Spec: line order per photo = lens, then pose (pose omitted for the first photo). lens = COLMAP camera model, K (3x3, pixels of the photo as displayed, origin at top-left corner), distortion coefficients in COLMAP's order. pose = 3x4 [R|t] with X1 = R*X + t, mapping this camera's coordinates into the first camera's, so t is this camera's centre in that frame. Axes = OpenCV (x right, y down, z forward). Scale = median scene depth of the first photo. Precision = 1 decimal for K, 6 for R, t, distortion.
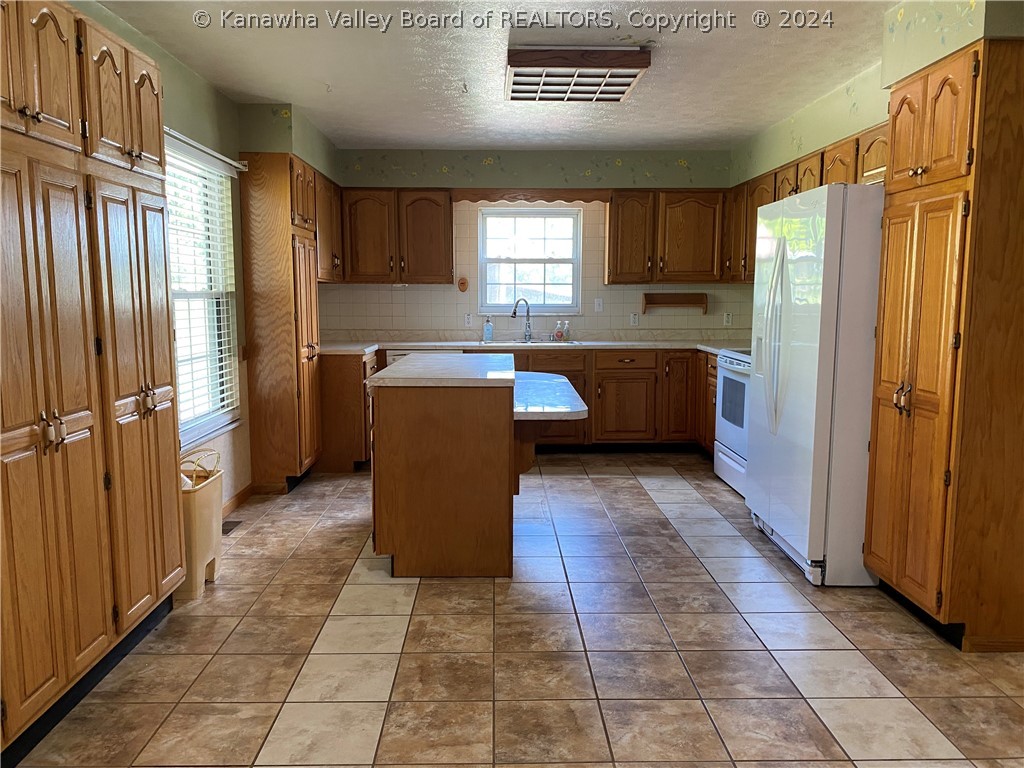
lens RADIAL K [[784.0, 0, 515.0], [0, 784.0, 389.1], [0, 0, 1]] dist [0.013689, -0.039884]
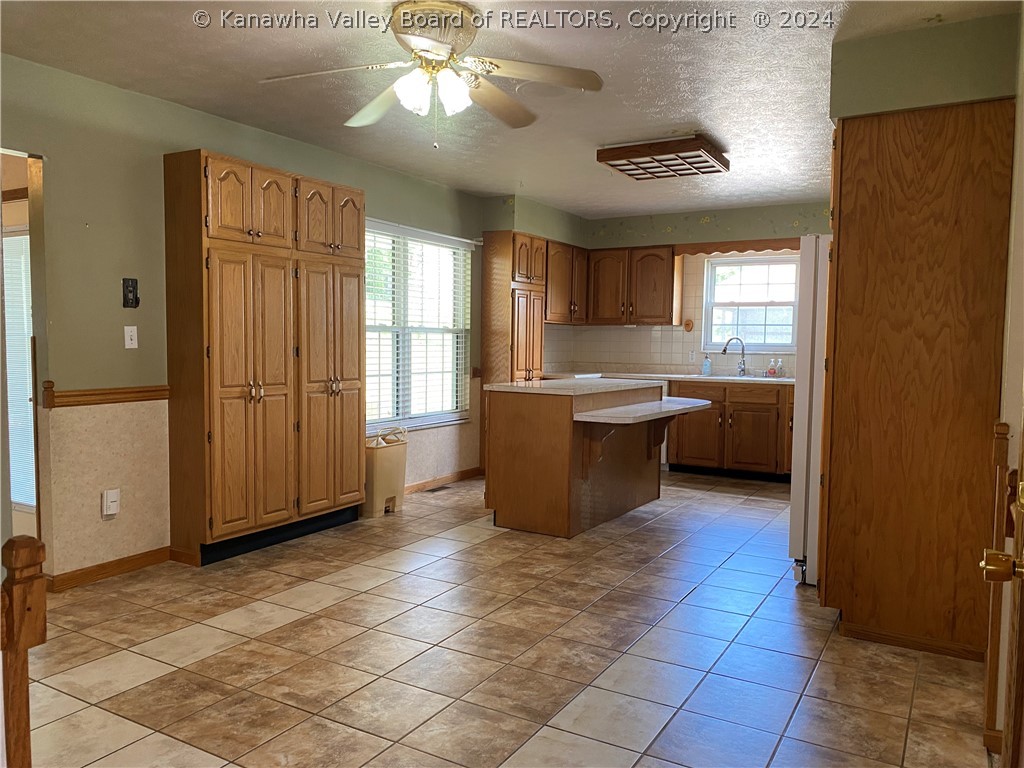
lens RADIAL K [[784.0, 0, 516.1], [0, 784.0, 380.9], [0, 0, 1]] dist [0.013689, -0.039884]
pose [[0.851102, 0.037530, -0.523657, 0.608915], [-0.074347, 0.996005, -0.049454, 0.045017], [0.519709, 0.081022, 0.850493, -0.207417]]
